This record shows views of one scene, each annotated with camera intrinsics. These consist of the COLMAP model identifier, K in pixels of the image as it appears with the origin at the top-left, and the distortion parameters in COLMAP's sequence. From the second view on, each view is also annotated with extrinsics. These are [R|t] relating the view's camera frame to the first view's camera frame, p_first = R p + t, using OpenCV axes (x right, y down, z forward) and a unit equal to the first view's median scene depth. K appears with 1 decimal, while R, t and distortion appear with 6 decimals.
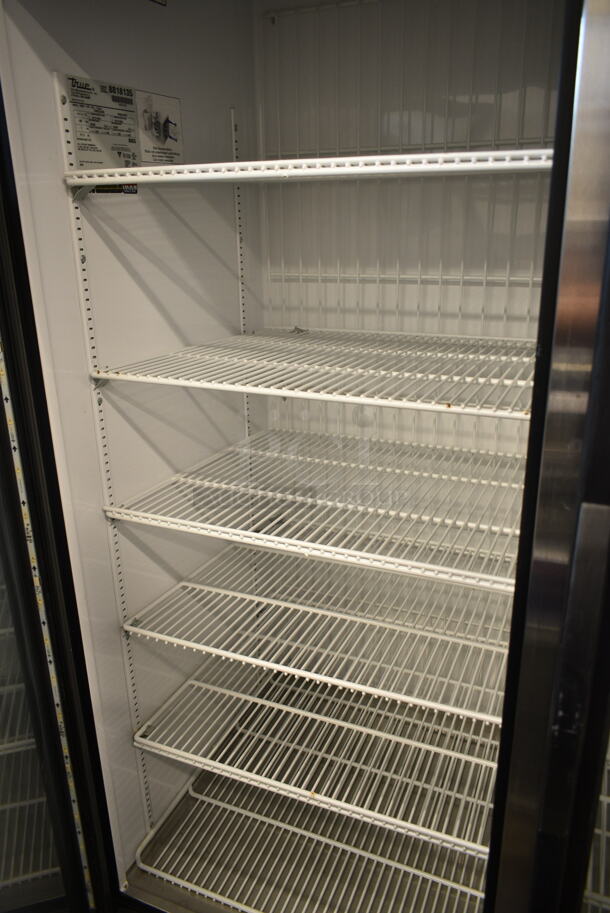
lens RADIAL K [[706.4, 0, 312.8], [0, 706.4, 464.8], [0, 0, 1]] dist [-0.006739, 0.001997]
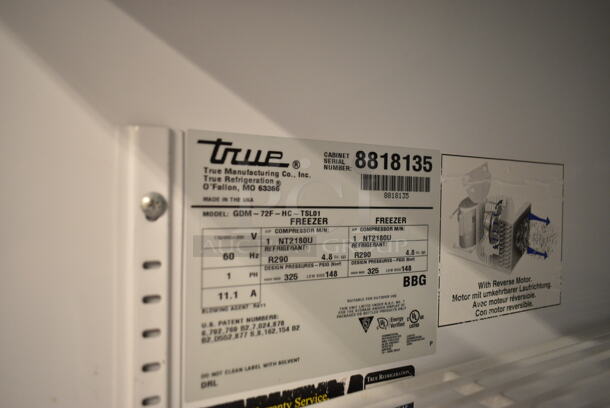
lens RADIAL K [[472.0, 0, 305.1], [0, 472.0, 205.0], [0, 0, 1]] dist [-0.006739, 0.001997]
pose [[0.803659, 0.034515, -0.594089, -0.161053], [-0.234034, 0.936205, -0.262200, -0.429218], [0.547139, 0.349756, 0.760466, 0.787177]]
